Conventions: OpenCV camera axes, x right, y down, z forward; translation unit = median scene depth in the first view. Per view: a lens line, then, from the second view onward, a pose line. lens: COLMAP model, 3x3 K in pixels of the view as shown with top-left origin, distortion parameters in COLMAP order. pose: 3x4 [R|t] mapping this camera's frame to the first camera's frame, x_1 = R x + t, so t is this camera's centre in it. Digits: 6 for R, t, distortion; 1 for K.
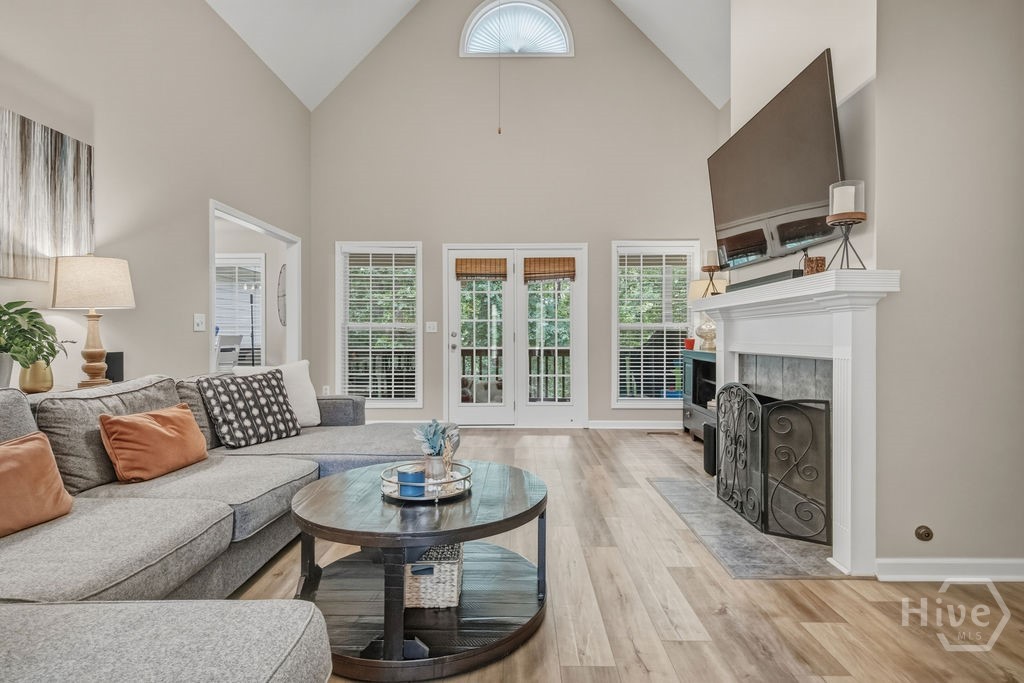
lens RADIAL K [[512.1, 0, 514.6], [0, 512.1, 338.4], [0, 0, 1]] dist [0.014371, -0.000320]
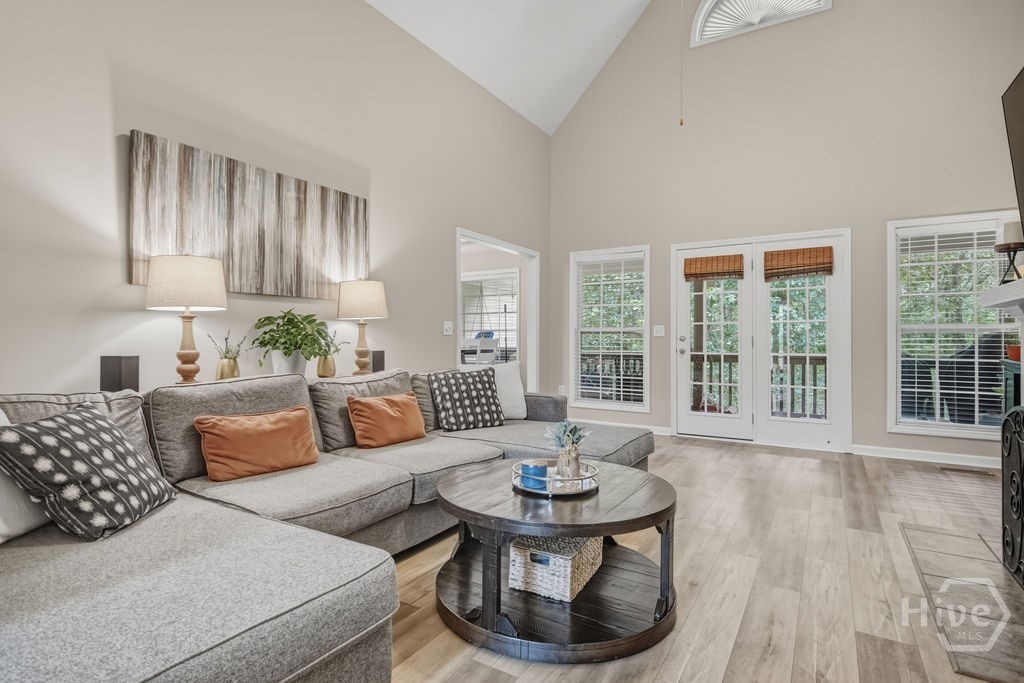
lens RADIAL K [[506.4, 0, 512.0], [0, 506.4, 341.5], [0, 0, 1]] dist [0.055111, -0.041001]
pose [[0.864597, 0.005641, -0.502434, 0.177666], [-0.006874, 0.999976, -0.000602, 0.000989], [0.502418, 0.003974, 0.864616, 0.032886]]
